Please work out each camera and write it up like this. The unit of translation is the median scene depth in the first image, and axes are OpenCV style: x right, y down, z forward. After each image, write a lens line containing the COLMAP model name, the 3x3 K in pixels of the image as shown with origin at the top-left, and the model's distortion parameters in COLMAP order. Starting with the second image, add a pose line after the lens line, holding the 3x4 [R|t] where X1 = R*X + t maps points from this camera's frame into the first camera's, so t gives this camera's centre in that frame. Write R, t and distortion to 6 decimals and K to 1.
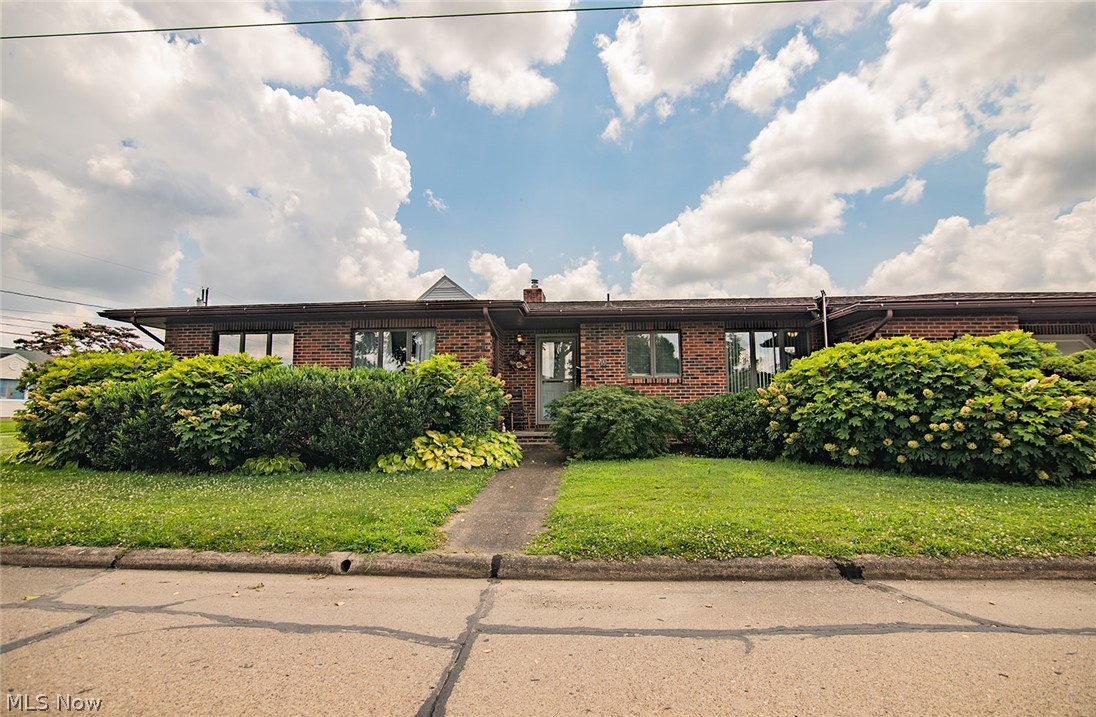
lens RADIAL K [[509.9, 0, 547.4], [0, 509.9, 355.6], [0, 0, 1]] dist [-0.017820, 0.000166]
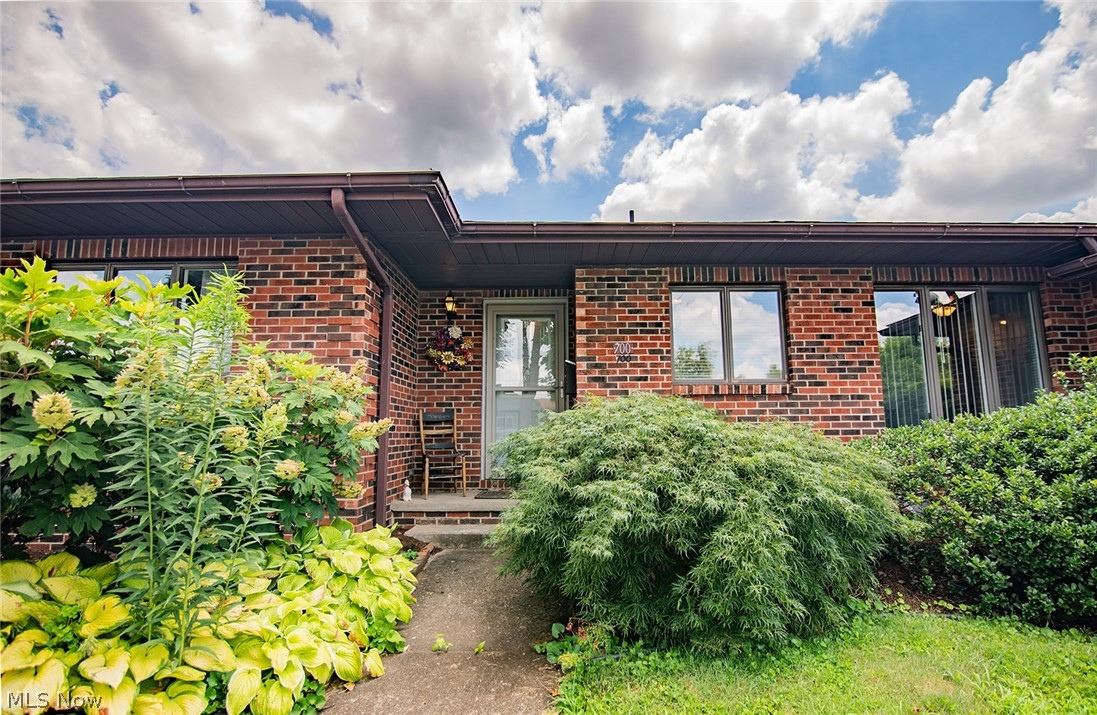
lens RADIAL K [[510.4, 0, 547.9], [0, 510.4, 354.6], [0, 0, 1]] dist [-0.017820, 0.000166]
pose [[0.998253, 0.009038, 0.058390, 0.012851], [-0.006340, 0.998911, -0.046220, 0.040359], [-0.058744, 0.045769, 0.997223, 0.544727]]
